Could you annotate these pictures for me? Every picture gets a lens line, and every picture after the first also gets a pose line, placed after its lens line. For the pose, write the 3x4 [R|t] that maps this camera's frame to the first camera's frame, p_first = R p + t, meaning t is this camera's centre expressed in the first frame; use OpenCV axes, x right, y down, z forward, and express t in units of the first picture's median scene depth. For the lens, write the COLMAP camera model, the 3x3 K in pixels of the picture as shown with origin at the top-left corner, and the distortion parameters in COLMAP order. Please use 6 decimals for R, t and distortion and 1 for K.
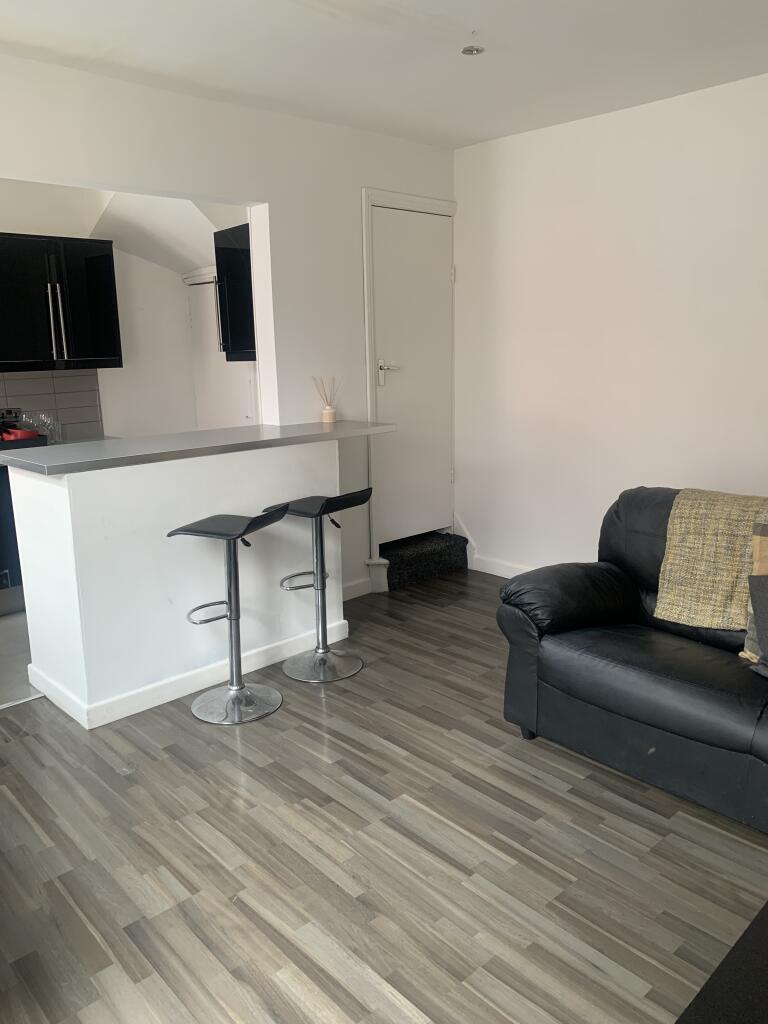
lens RADIAL K [[770.2, 0, 381.6], [0, 770.2, 511.4], [0, 0, 1]] dist [0.000304, -0.011140]
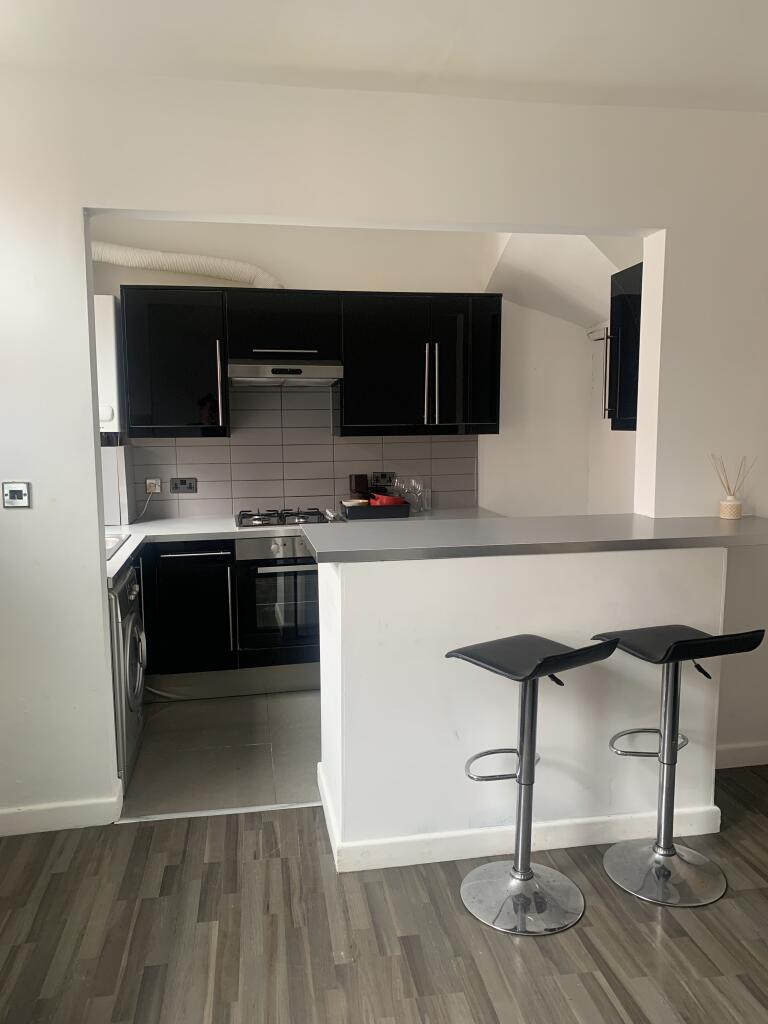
lens RADIAL K [[770.2, 0, 385.3], [0, 770.2, 512.6], [0, 0, 1]] dist [0.000304, -0.011140]
pose [[0.831733, 0.084840, -0.548655, 0.065552], [-0.126628, 0.991195, -0.038691, -0.058933], [0.540542, 0.101656, 0.835153, 0.253201]]
